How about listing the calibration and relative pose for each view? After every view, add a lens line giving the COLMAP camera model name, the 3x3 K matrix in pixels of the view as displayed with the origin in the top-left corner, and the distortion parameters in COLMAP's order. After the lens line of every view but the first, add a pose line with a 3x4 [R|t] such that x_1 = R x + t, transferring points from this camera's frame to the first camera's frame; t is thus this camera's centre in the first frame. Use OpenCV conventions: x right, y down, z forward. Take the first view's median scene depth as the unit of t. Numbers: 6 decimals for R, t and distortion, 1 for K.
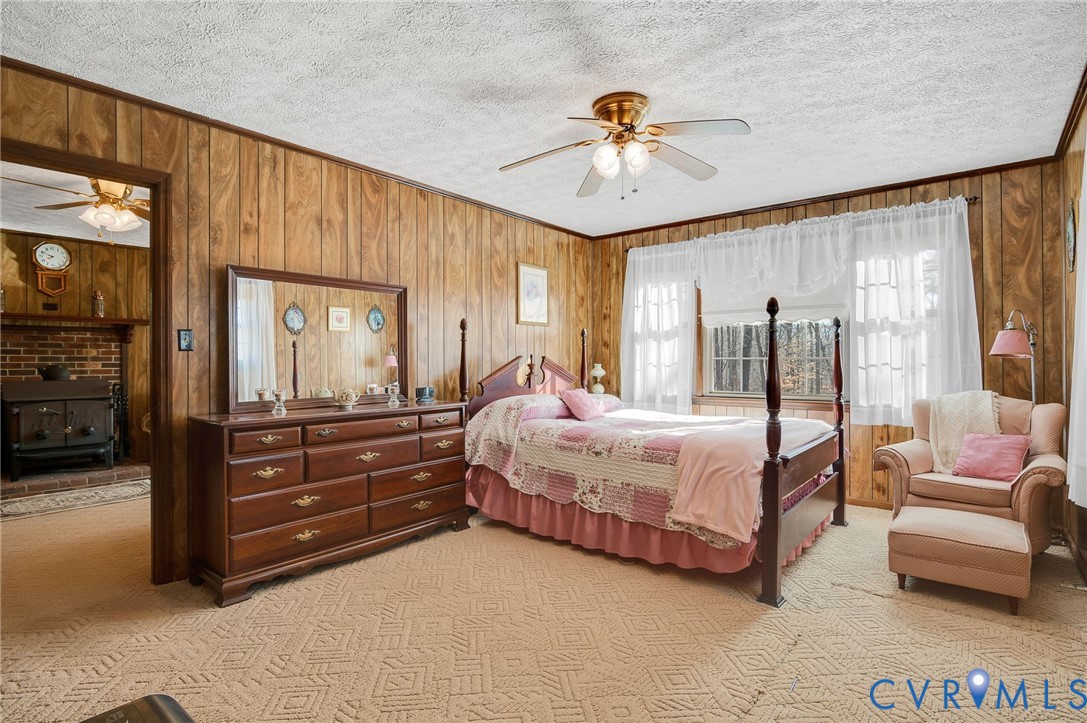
lens RADIAL K [[538.7, 0, 543.1], [0, 538.7, 360.4], [0, 0, 1]] dist [-0.002746, 0.000728]
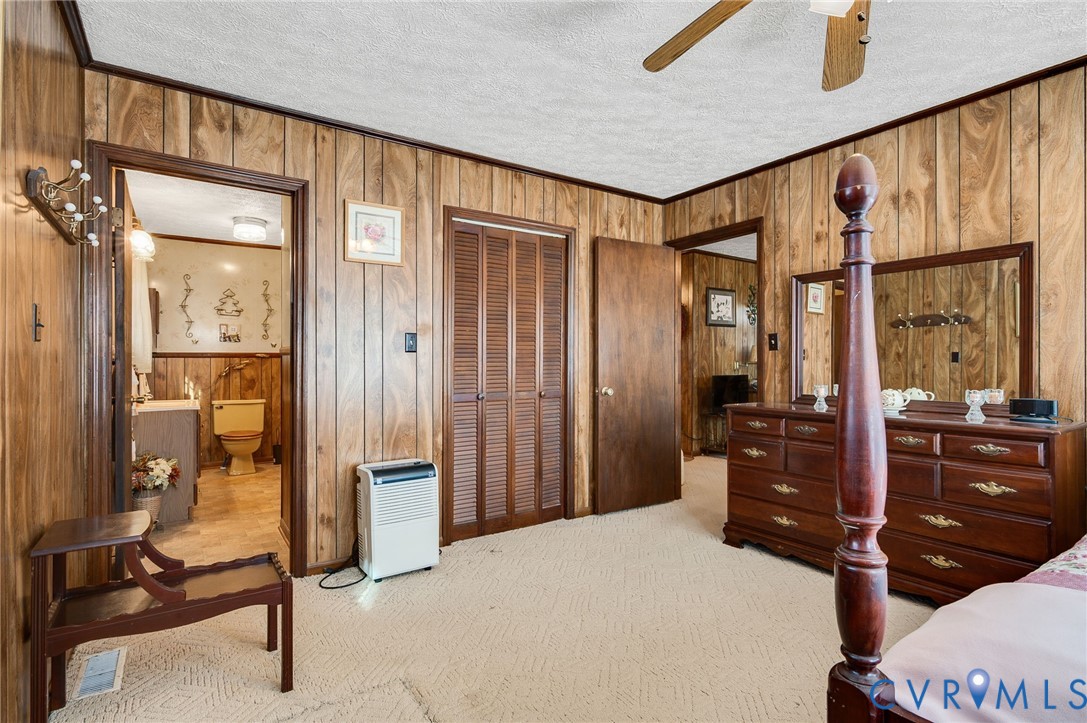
lens RADIAL K [[538.7, 0, 542.1], [0, 538.7, 361.4], [0, 0, 1]] dist [-0.002746, 0.000728]
pose [[-0.282131, 0.006117, -0.959356, 0.682622], [0.006932, 0.999967, 0.004337, -0.000897], [0.959351, -0.005427, -0.282164, 0.796666]]
